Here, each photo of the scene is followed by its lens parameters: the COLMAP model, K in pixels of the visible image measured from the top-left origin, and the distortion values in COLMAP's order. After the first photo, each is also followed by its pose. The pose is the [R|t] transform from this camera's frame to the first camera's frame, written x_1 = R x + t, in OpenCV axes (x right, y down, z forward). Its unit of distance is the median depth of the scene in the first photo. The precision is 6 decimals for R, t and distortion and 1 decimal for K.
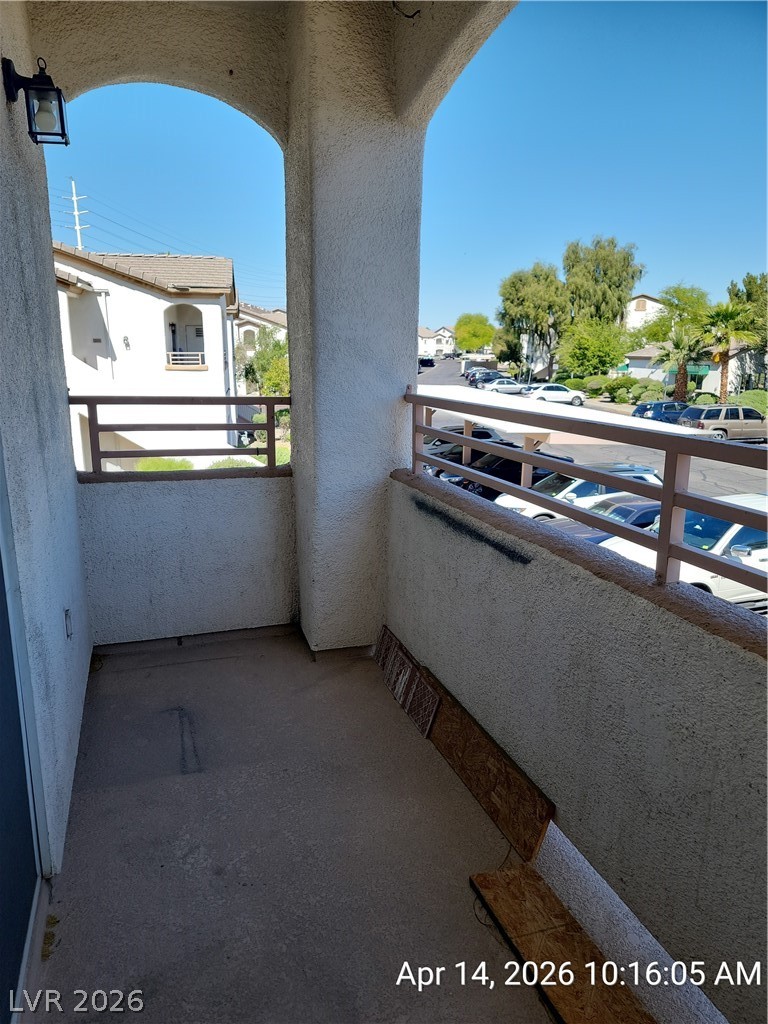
lens RADIAL K [[705.1, 0, 382.1], [0, 705.1, 517.1], [0, 0, 1]] dist [0.010283, 0.003389]
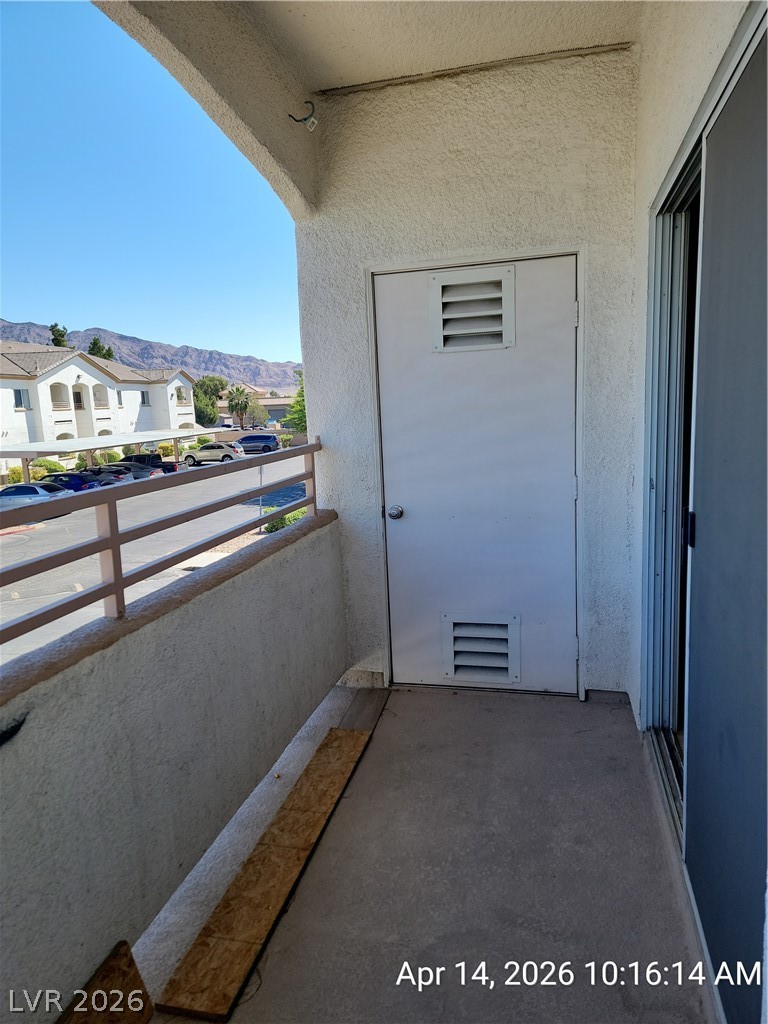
lens RADIAL K [[705.1, 0, 380.7], [0, 705.1, 507.9], [0, 0, 1]] dist [0.010283, 0.003389]
pose [[-0.839896, -0.048353, 0.540589, -0.502467], [0.166060, 0.925364, 0.340771, -0.346535], [-0.516719, 0.375983, -0.769180, 1.425980]]
